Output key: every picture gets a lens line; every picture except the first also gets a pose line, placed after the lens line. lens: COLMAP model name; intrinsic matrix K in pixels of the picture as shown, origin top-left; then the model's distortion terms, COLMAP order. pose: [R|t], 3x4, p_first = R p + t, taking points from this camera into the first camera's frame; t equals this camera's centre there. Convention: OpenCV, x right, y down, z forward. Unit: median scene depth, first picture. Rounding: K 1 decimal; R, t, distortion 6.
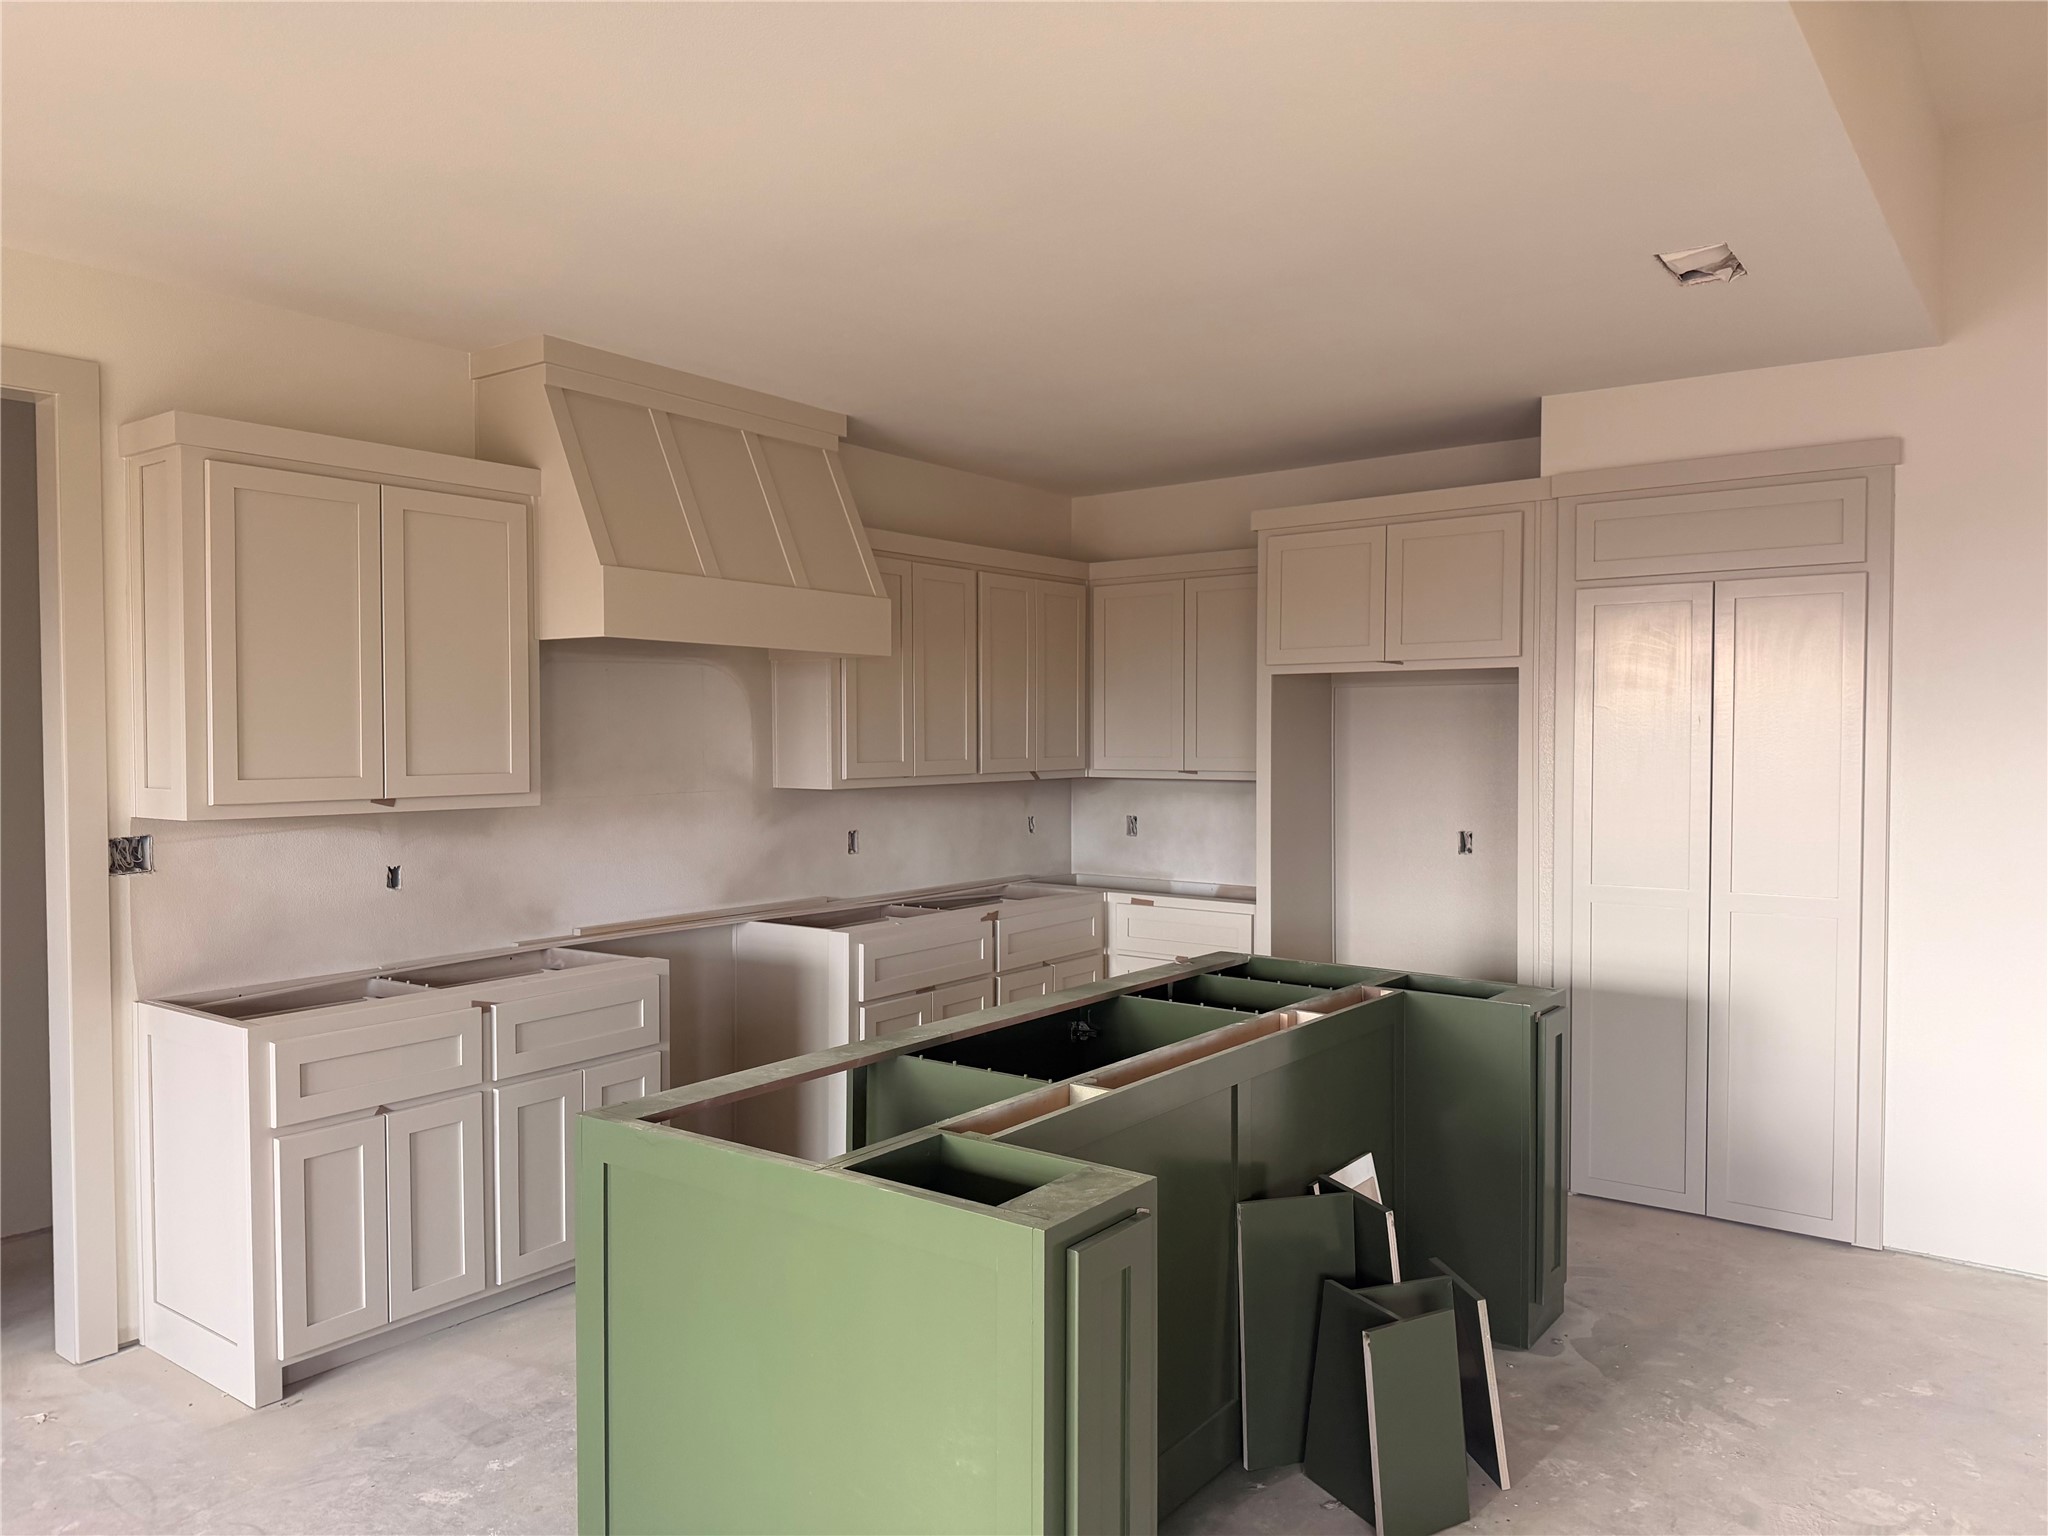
lens RADIAL K [[1429.9, 0, 1024.0], [0, 1429.9, 768.0], [0, 0, 1]] dist [0.085401, -0.106584]
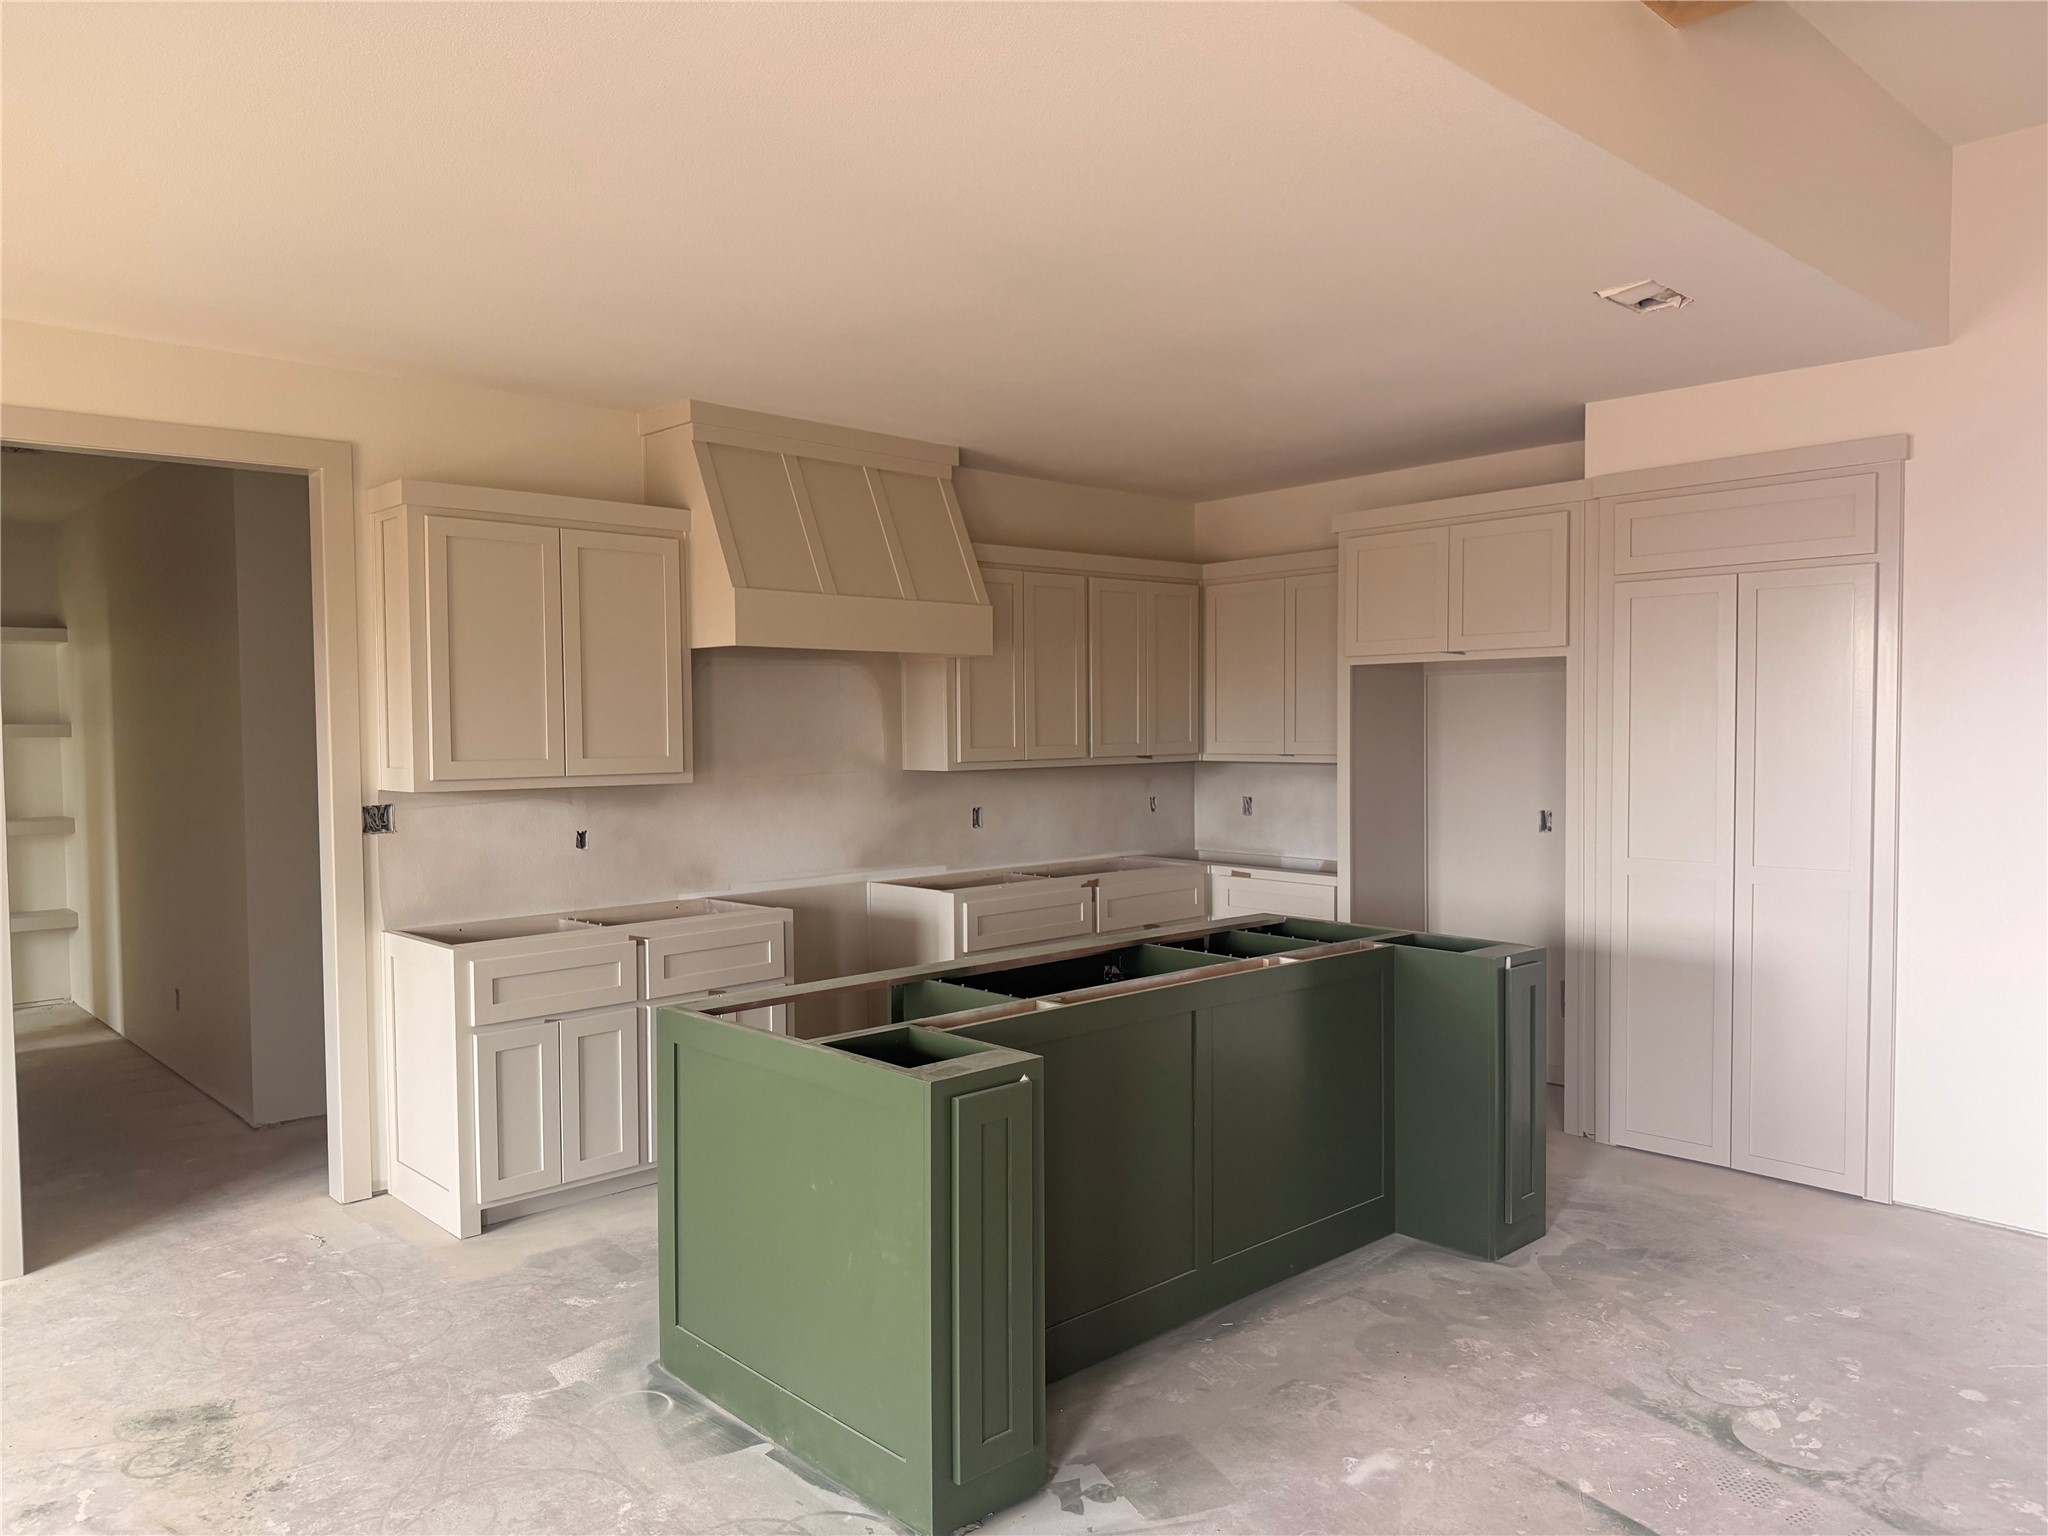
lens RADIAL K [[1433.8, 0, 1023.3], [0, 1433.8, 771.9], [0, 0, 1]] dist [0.159947, -0.261765]
pose [[0.983639, -0.000456, -0.180148, 0.160474], [0.002451, 0.999938, 0.010850, 0.003734], [0.180132, -0.011114, 0.983580, -0.158079]]
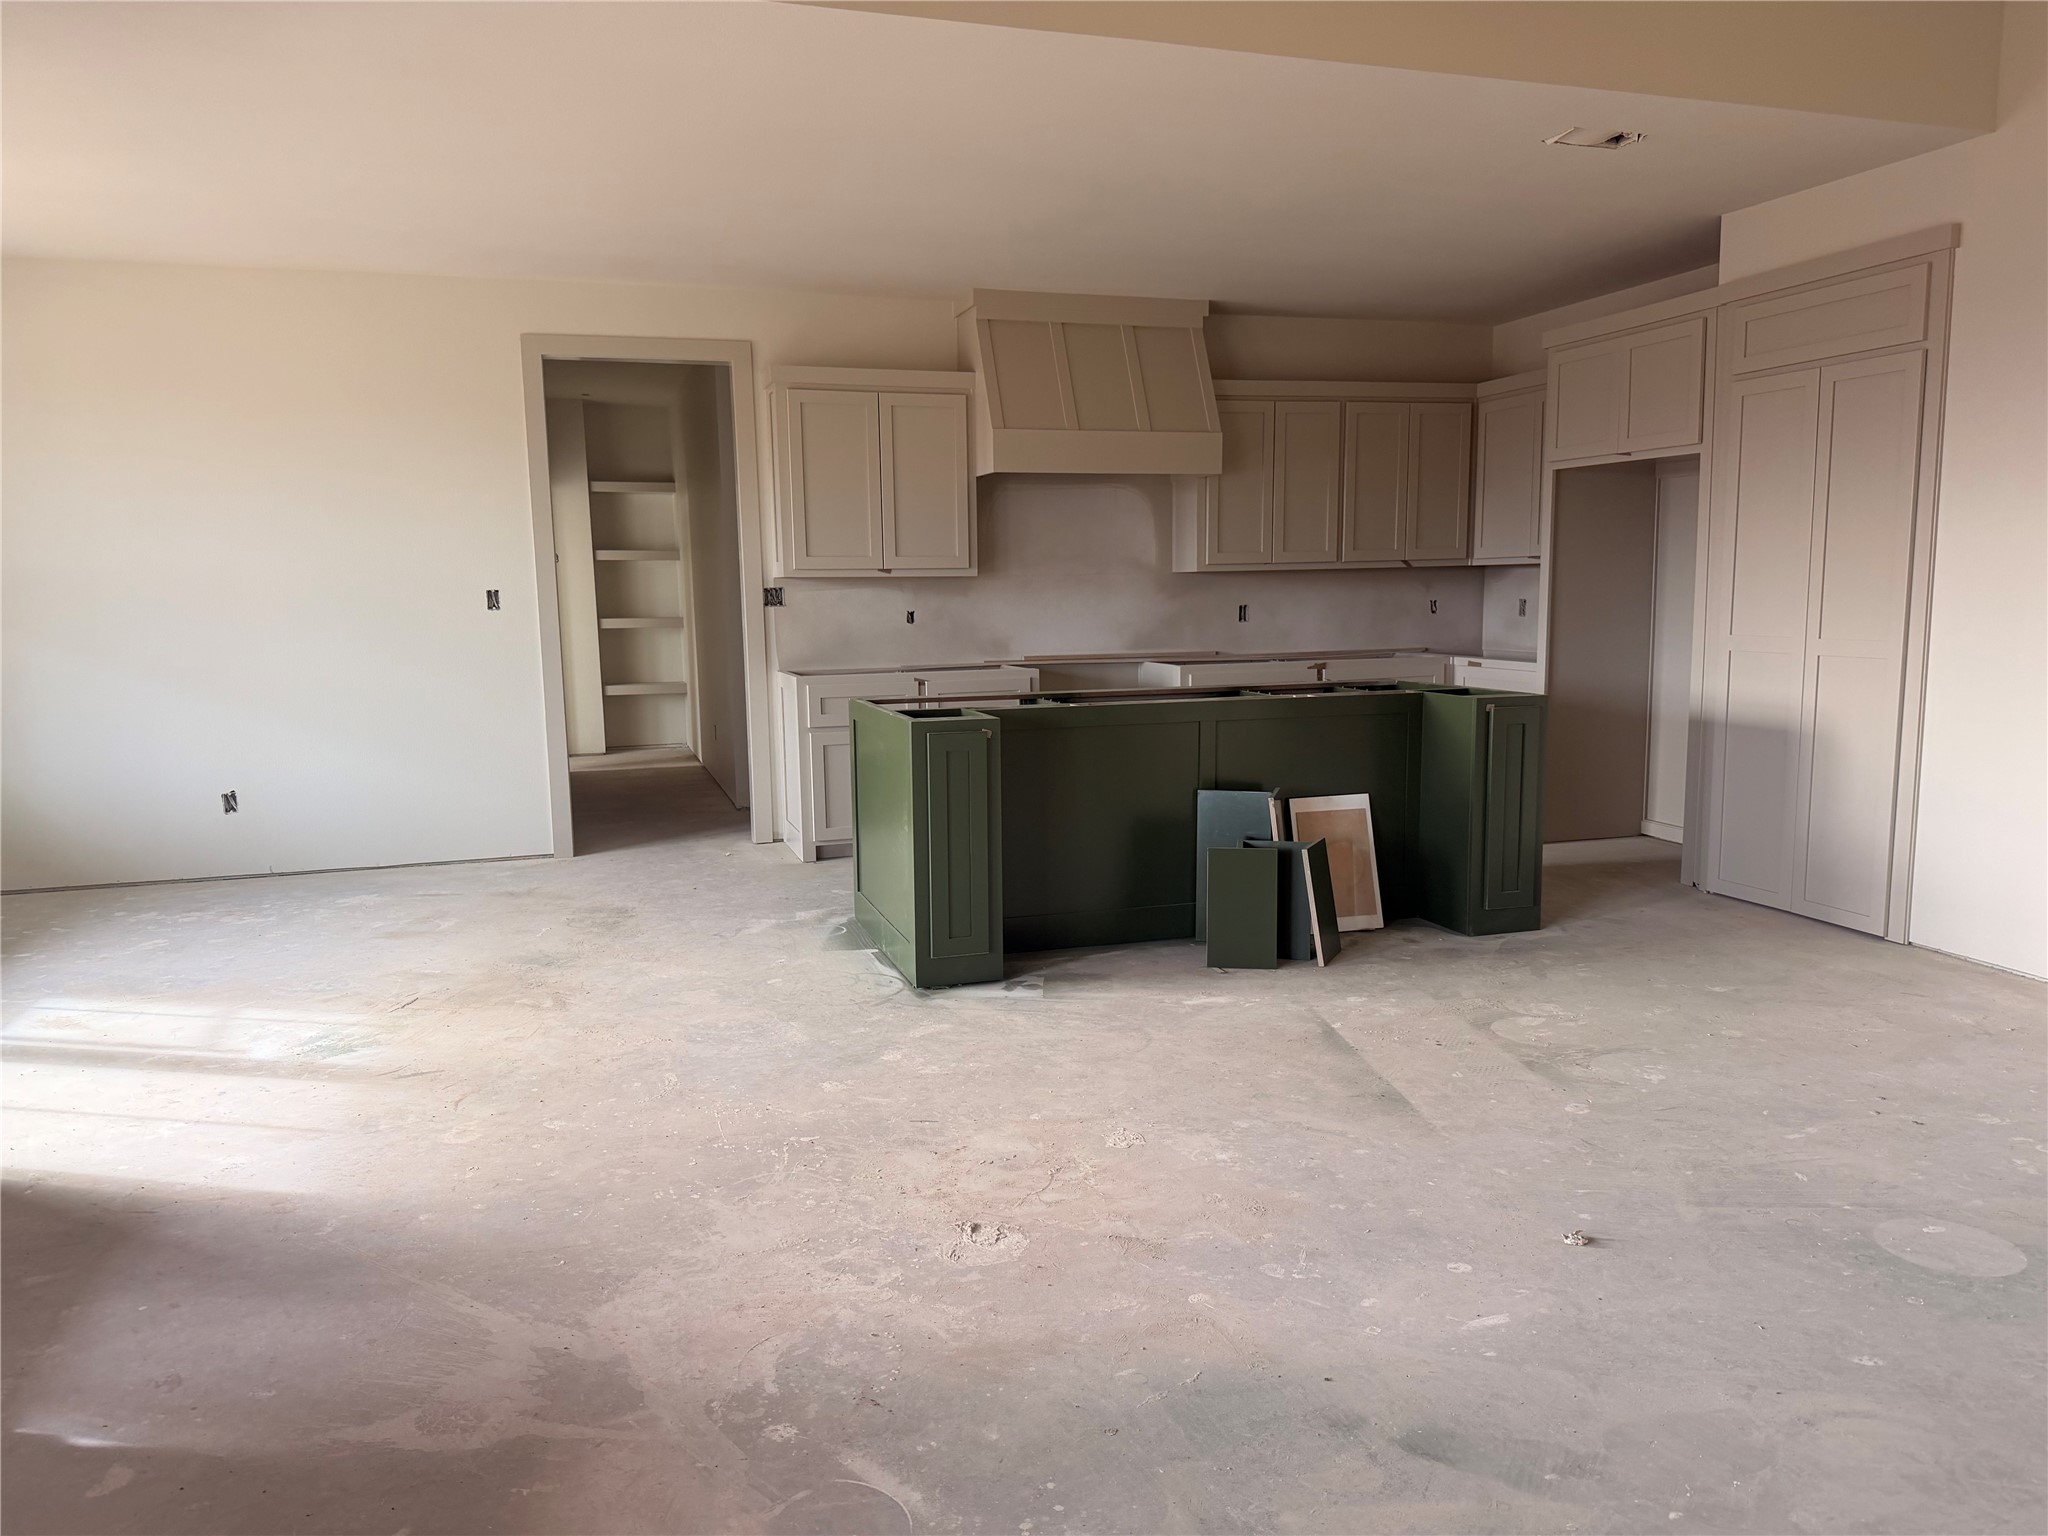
lens RADIAL K [[1433.8, 0, 1023.3], [0, 1433.8, 771.9], [0, 0, 1]] dist [0.159947, -0.261765]
pose [[0.814368, 0.066453, -0.576531, 0.679631], [-0.001828, 0.993711, 0.111957, 0.063292], [0.580345, -0.090120, 0.809369, -0.351282]]
